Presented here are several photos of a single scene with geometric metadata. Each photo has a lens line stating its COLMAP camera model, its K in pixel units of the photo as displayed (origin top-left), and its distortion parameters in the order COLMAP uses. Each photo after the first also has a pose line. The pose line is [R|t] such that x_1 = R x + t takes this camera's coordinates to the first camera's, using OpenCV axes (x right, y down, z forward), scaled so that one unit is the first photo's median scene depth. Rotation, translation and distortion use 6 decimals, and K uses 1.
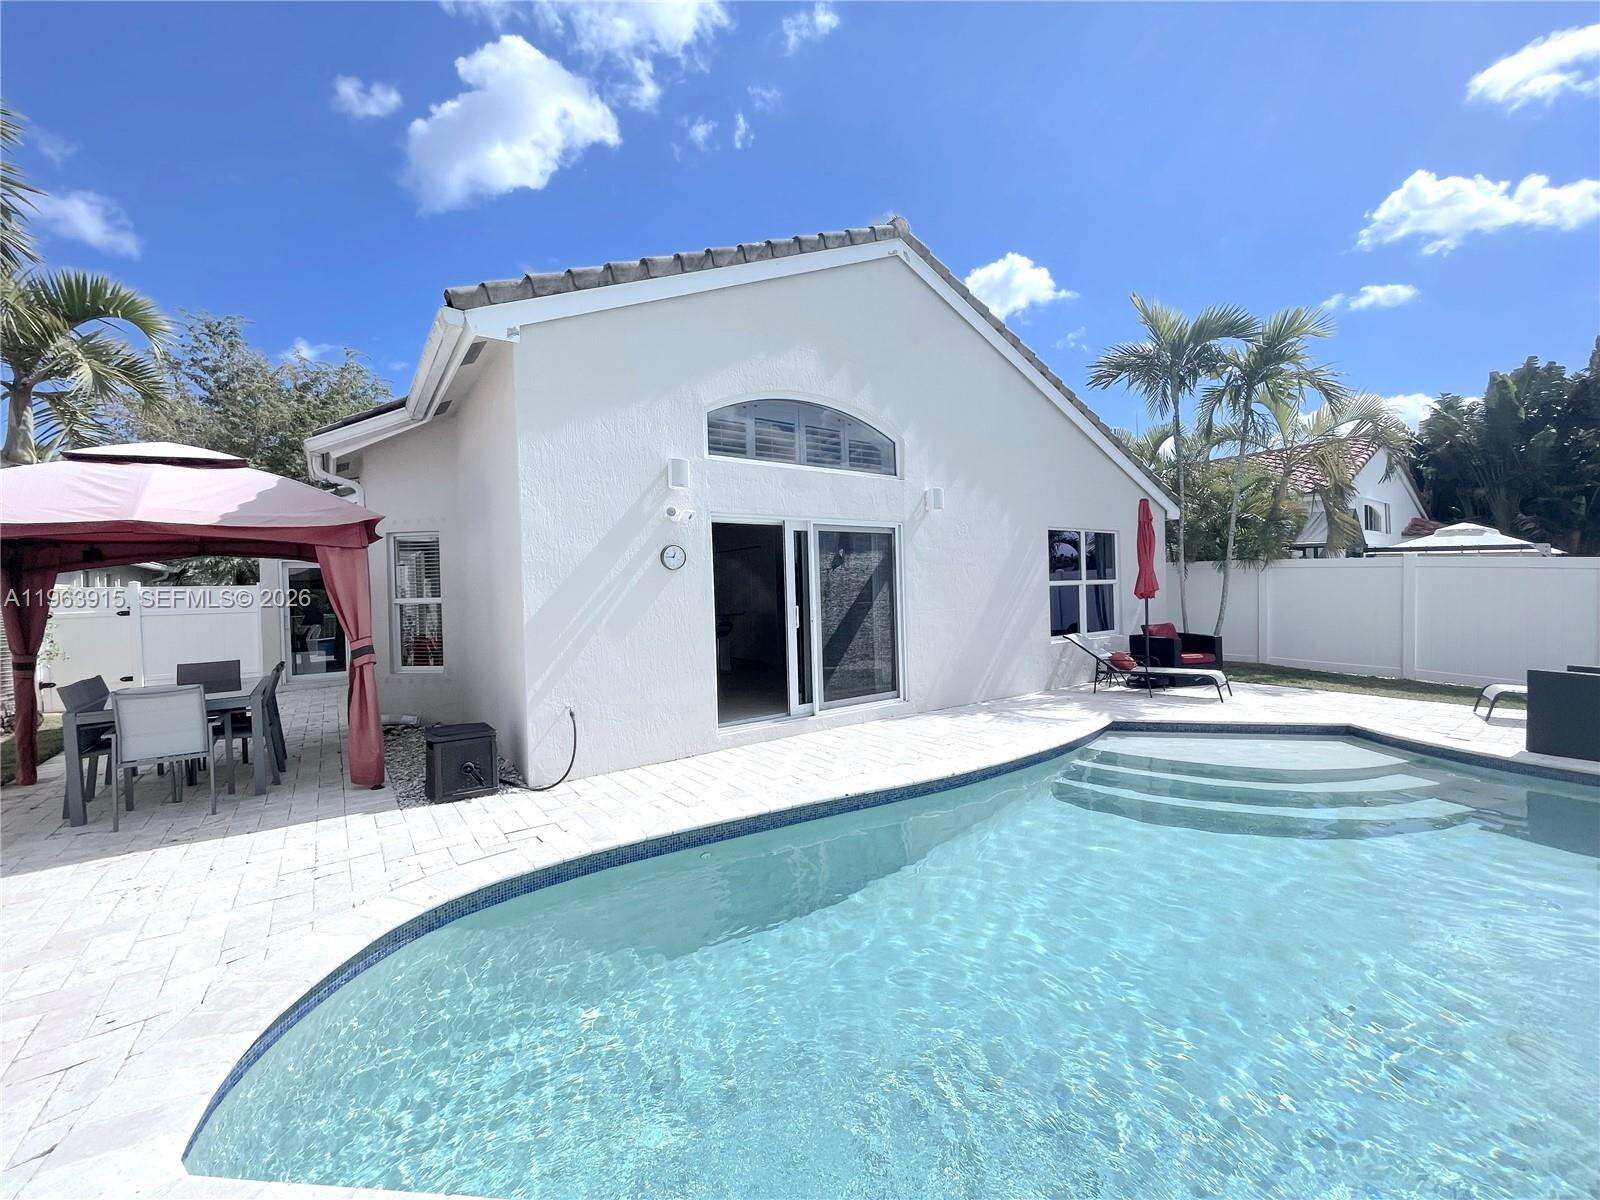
lens RADIAL K [[646.5, 0, 805.5], [0, 646.5, 591.6], [0, 0, 1]] dist [-0.000714, -0.000974]
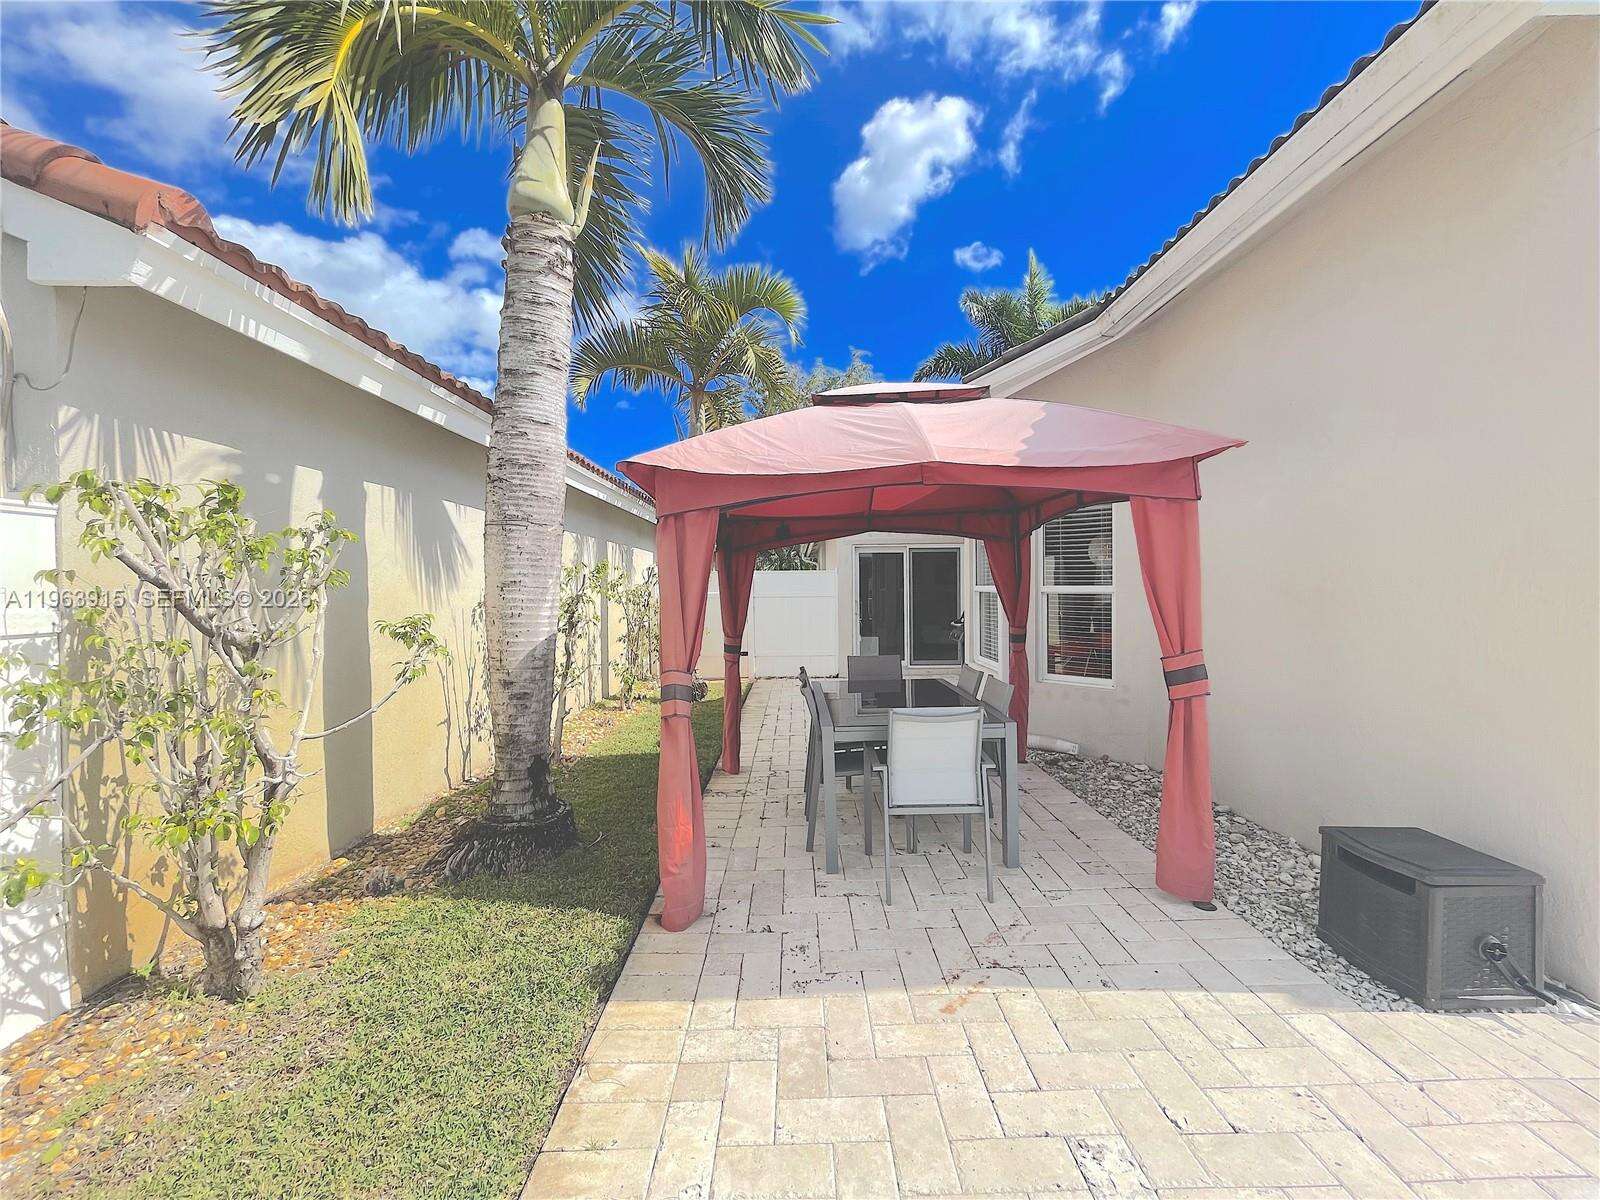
lens RADIAL K [[646.5, 0, 805.5], [0, 646.5, 591.6], [0, 0, 1]] dist [-0.000714, -0.000974]
pose [[0.814497, 0.024051, -0.579669, -0.653358], [-0.015948, 0.999691, 0.019070, 0.011635], [0.579948, -0.006287, 0.814629, 0.321672]]
